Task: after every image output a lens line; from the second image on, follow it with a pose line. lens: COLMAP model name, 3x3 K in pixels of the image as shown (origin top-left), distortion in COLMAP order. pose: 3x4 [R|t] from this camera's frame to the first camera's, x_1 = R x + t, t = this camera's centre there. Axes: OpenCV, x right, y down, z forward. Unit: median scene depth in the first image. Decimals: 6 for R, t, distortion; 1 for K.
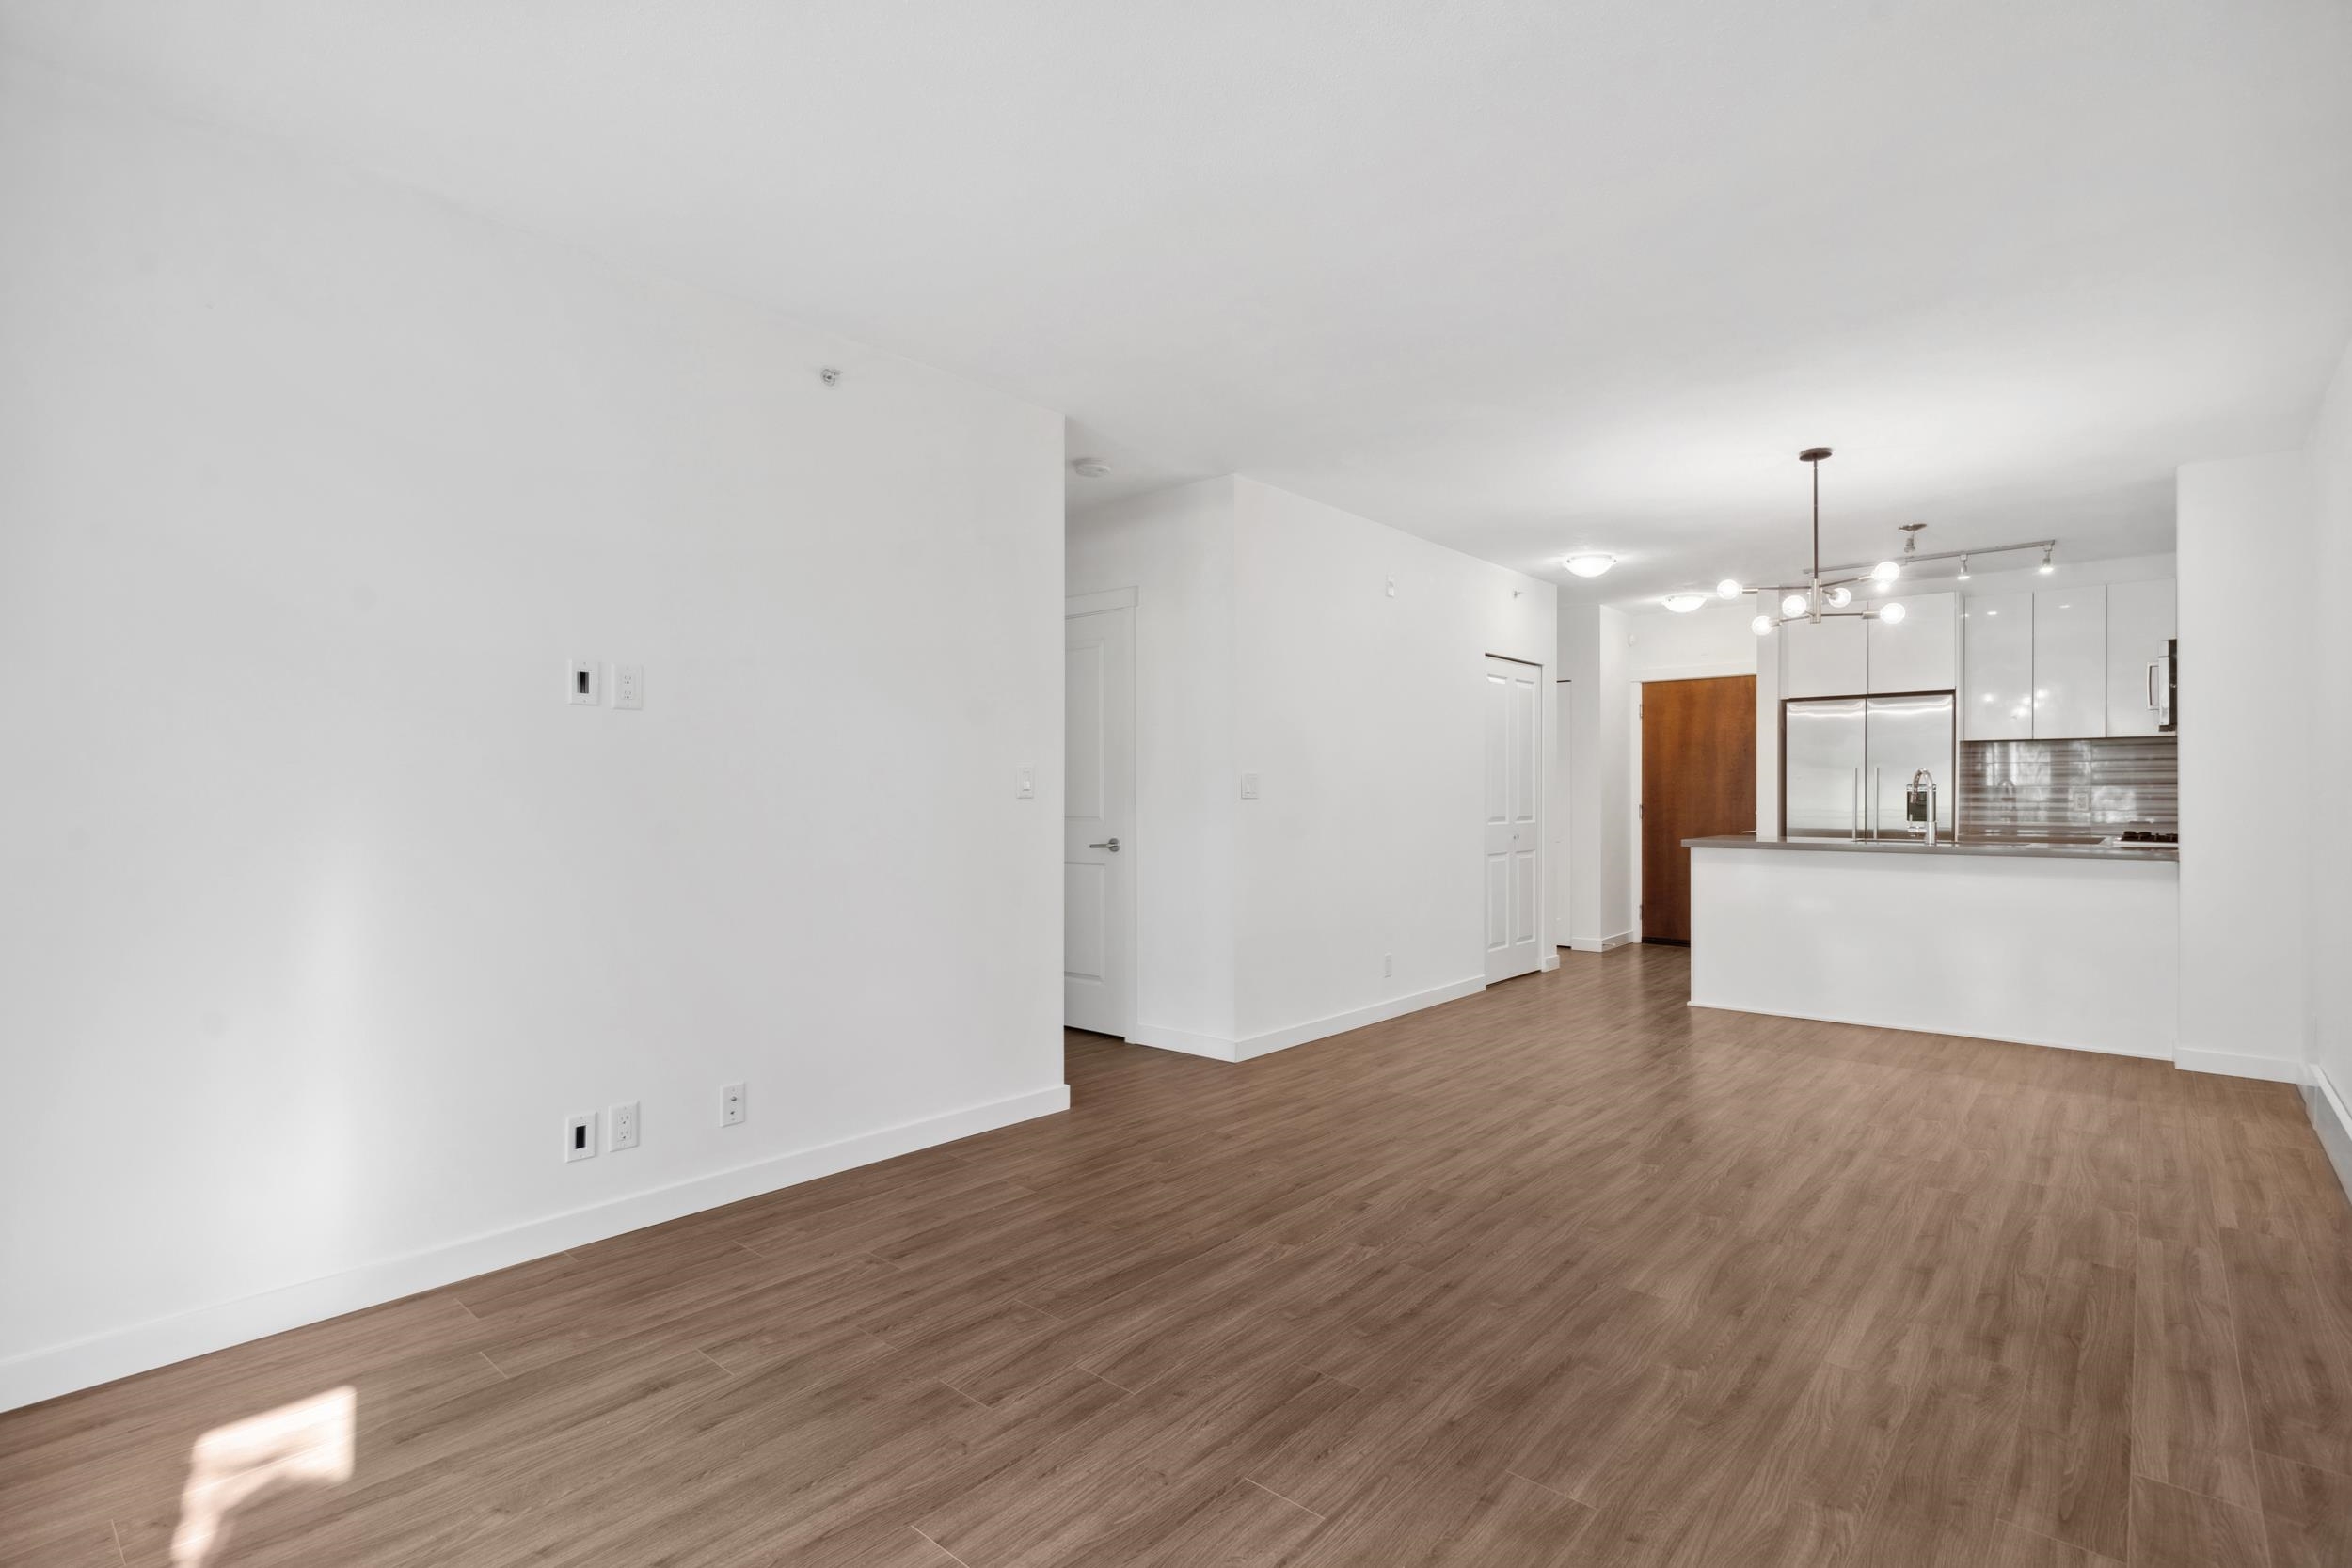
lens RADIAL K [[1100.4, 0, 1177.6], [0, 1100.4, 797.3], [0, 0, 1]] dist [-0.003342, -0.000760]
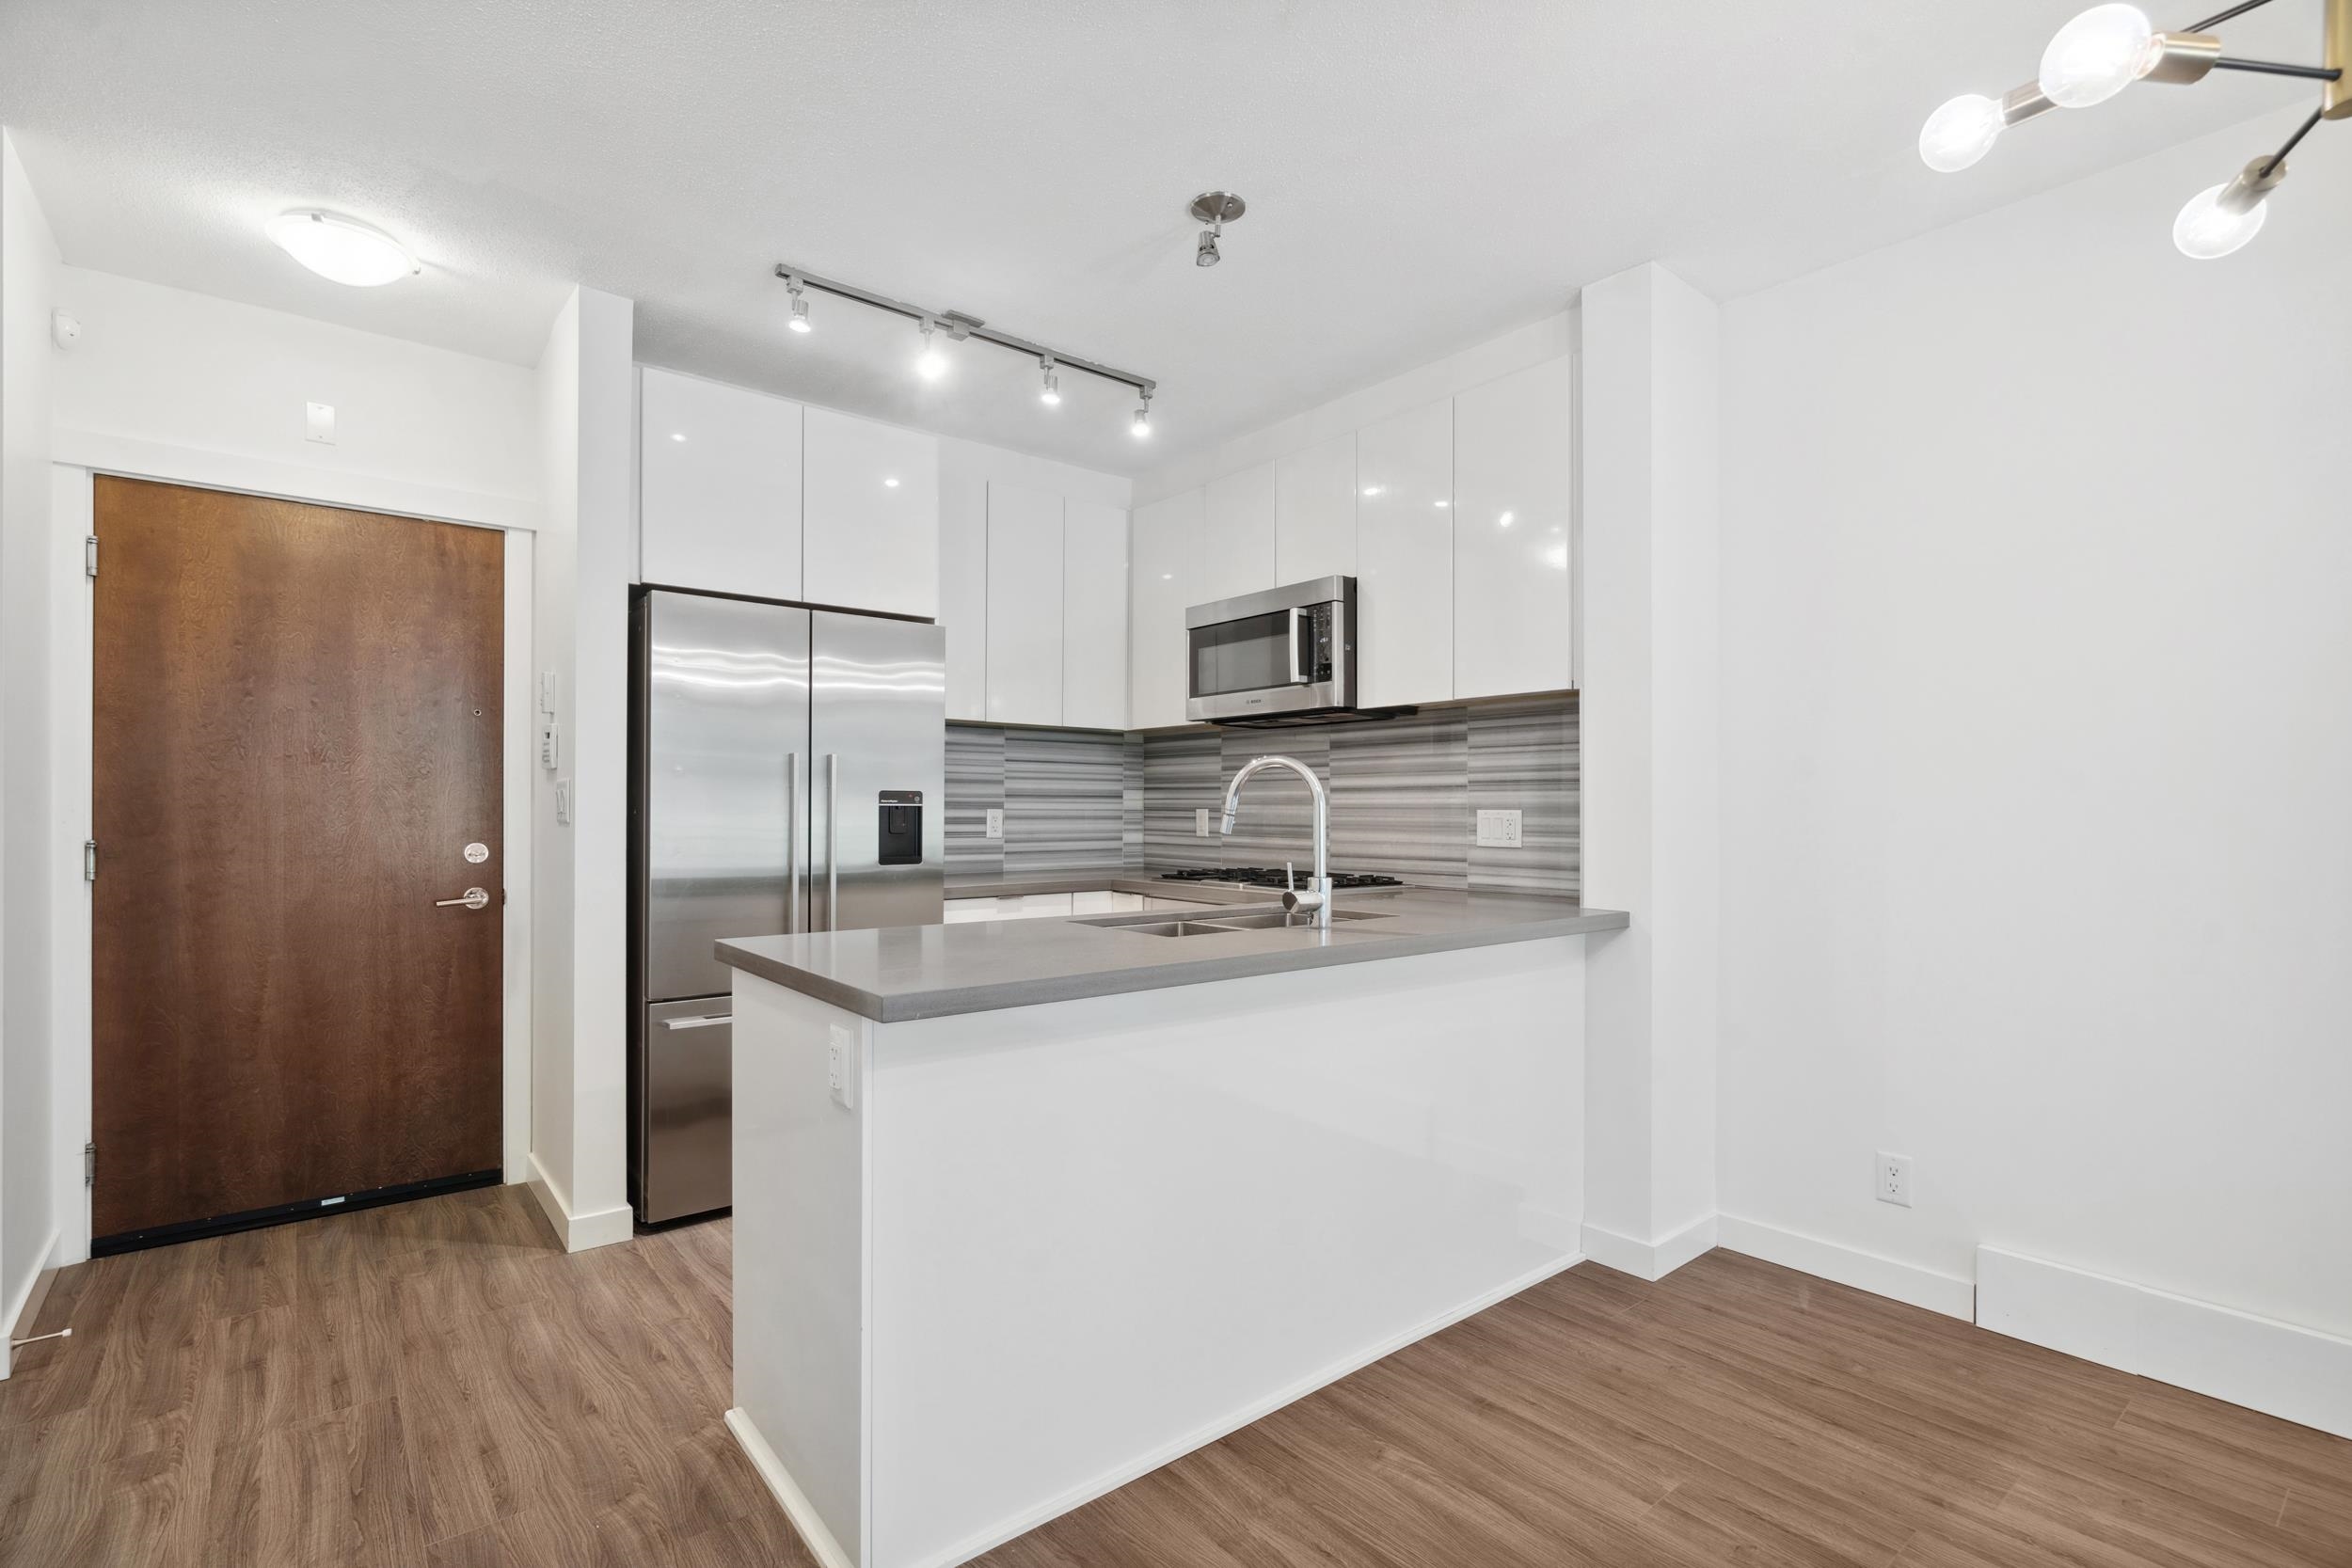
lens RADIAL K [[1100.4, 0, 1177.6], [0, 1100.4, 797.3], [0, 0, 1]] dist [-0.003342, -0.000760]
pose [[0.181958, 0.005576, 0.983291, 0.368950], [-0.003893, 0.999980, -0.004950, -0.014554], [-0.983299, -0.002928, 0.181976, 1.456923]]
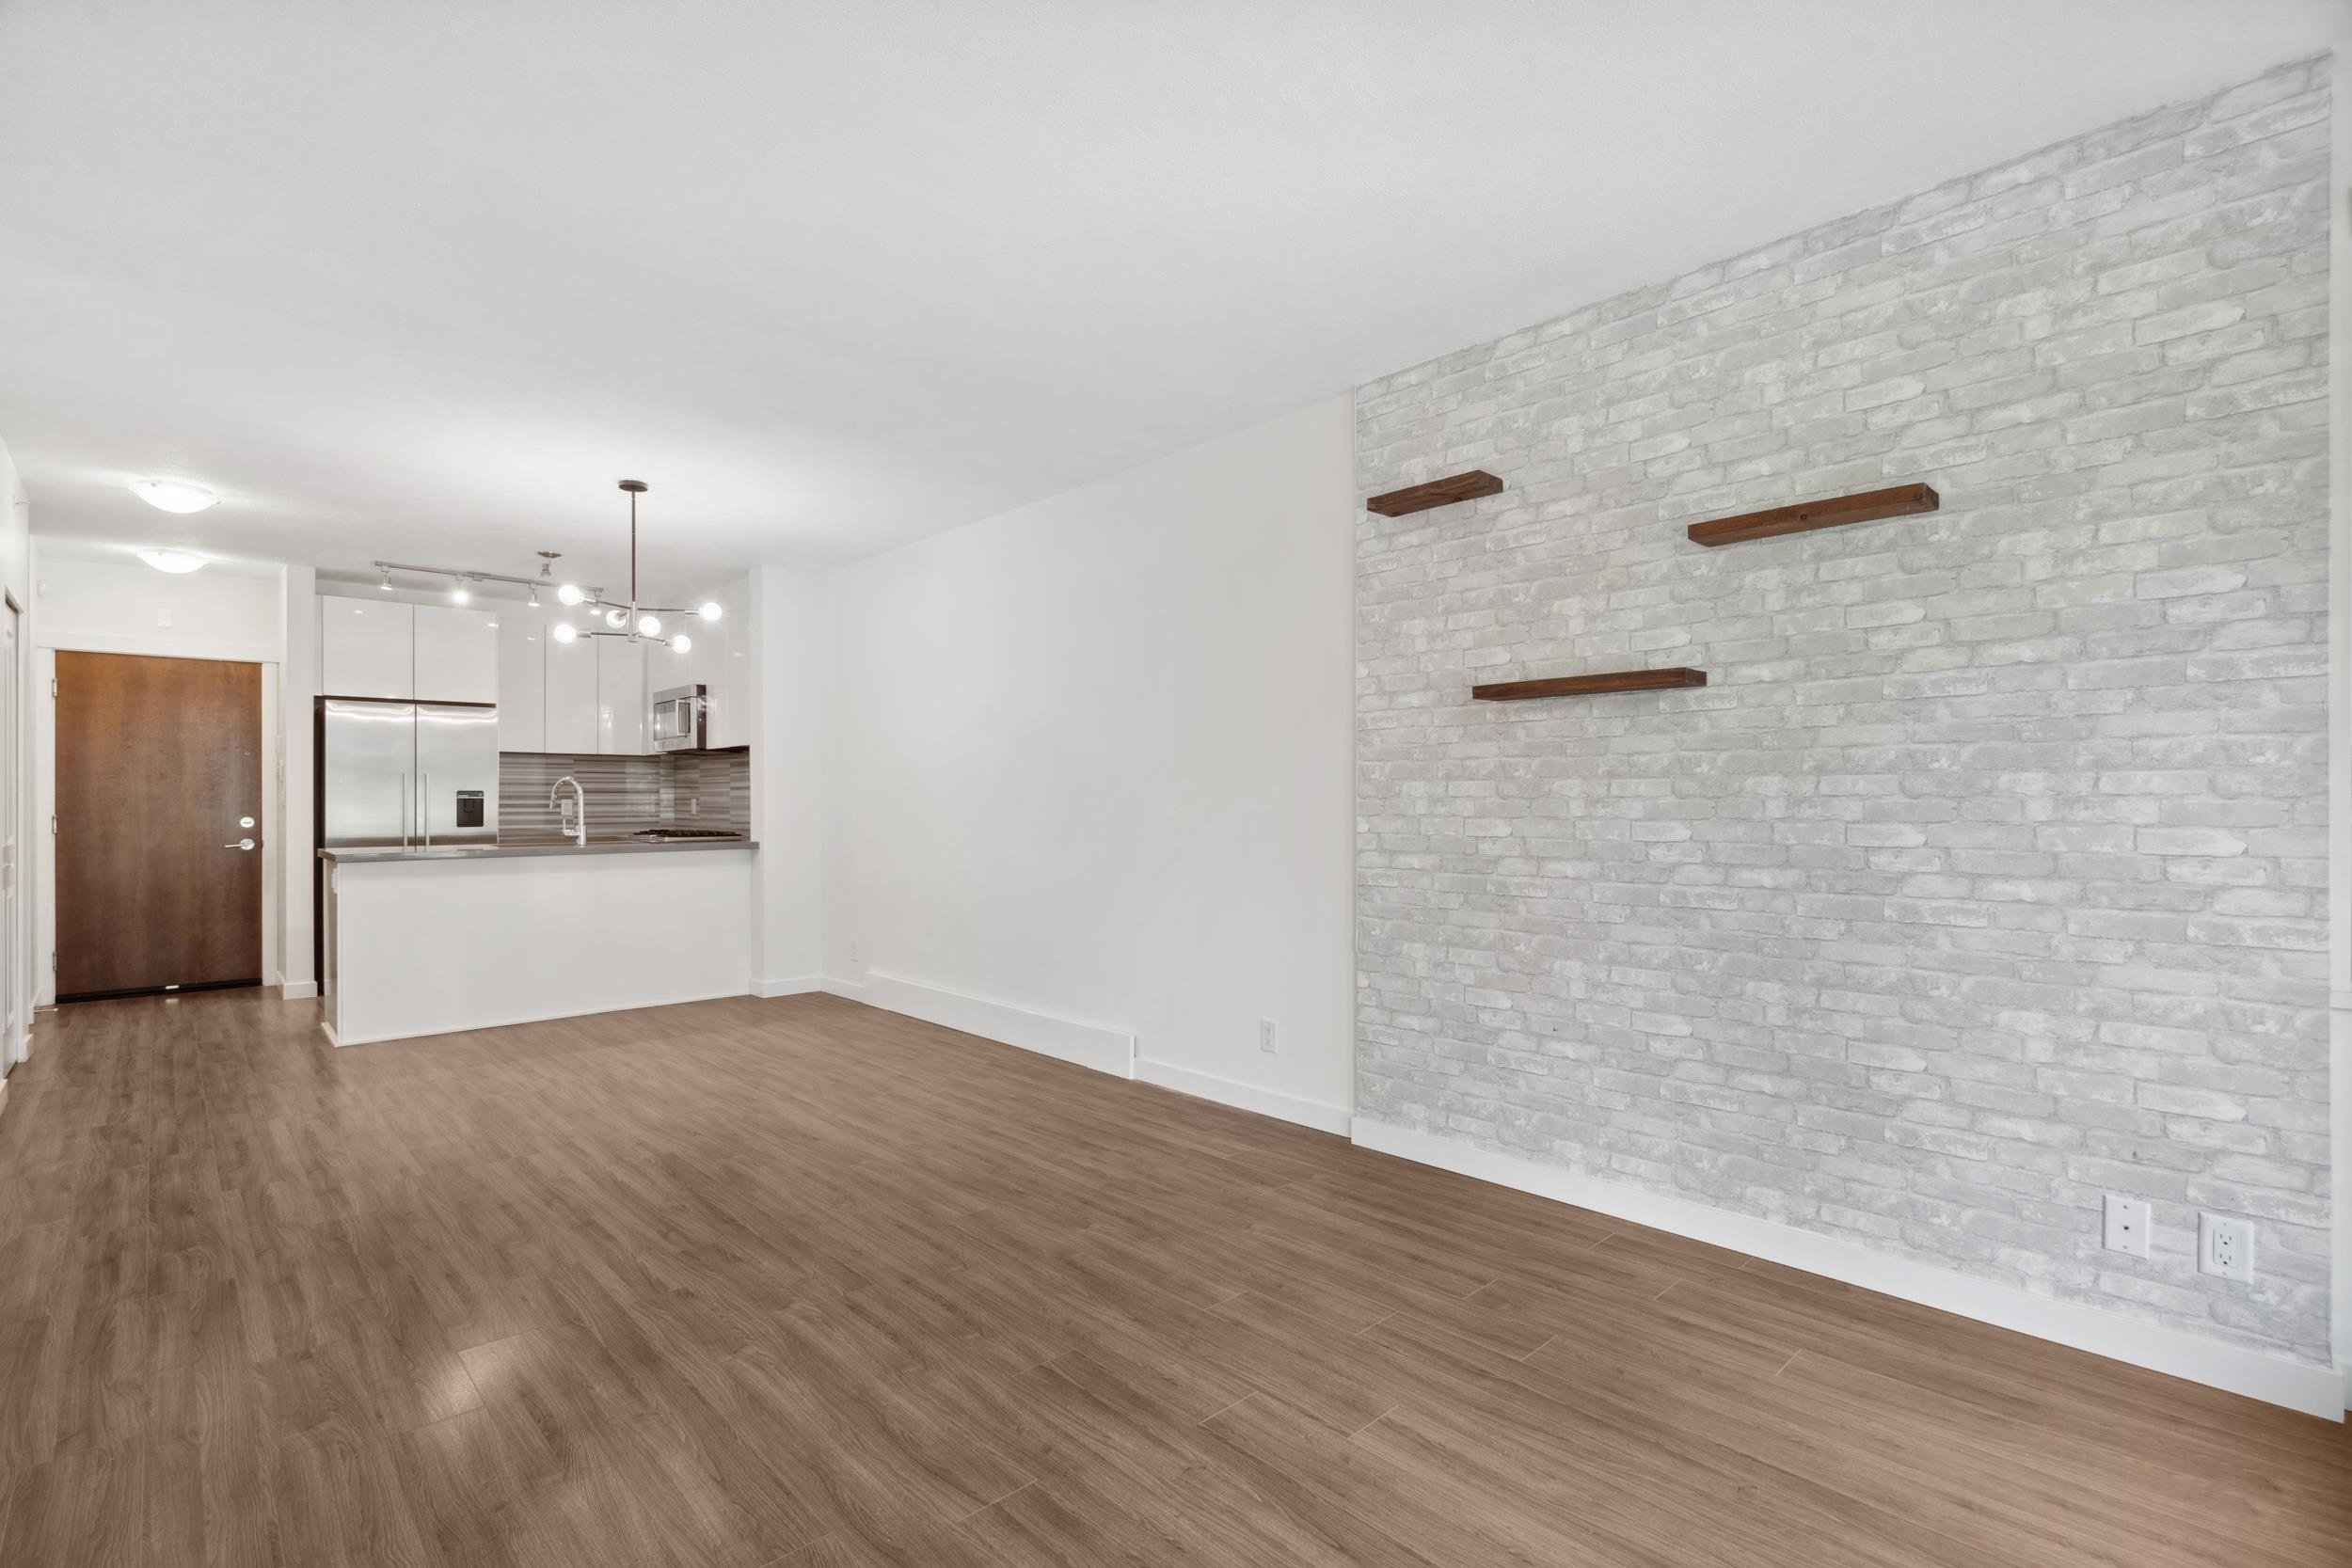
lens RADIAL K [[1088.5, 0, 1138.5], [0, 1088.5, 789.6], [0, 0, 1]] dist [0.002018, 0.000957]
pose [[0.118653, 0.009392, 0.992891, -0.509816], [0.003877, 0.999943, -0.009922, -0.001151], [-0.992928, 0.005027, 0.118610, 0.458929]]
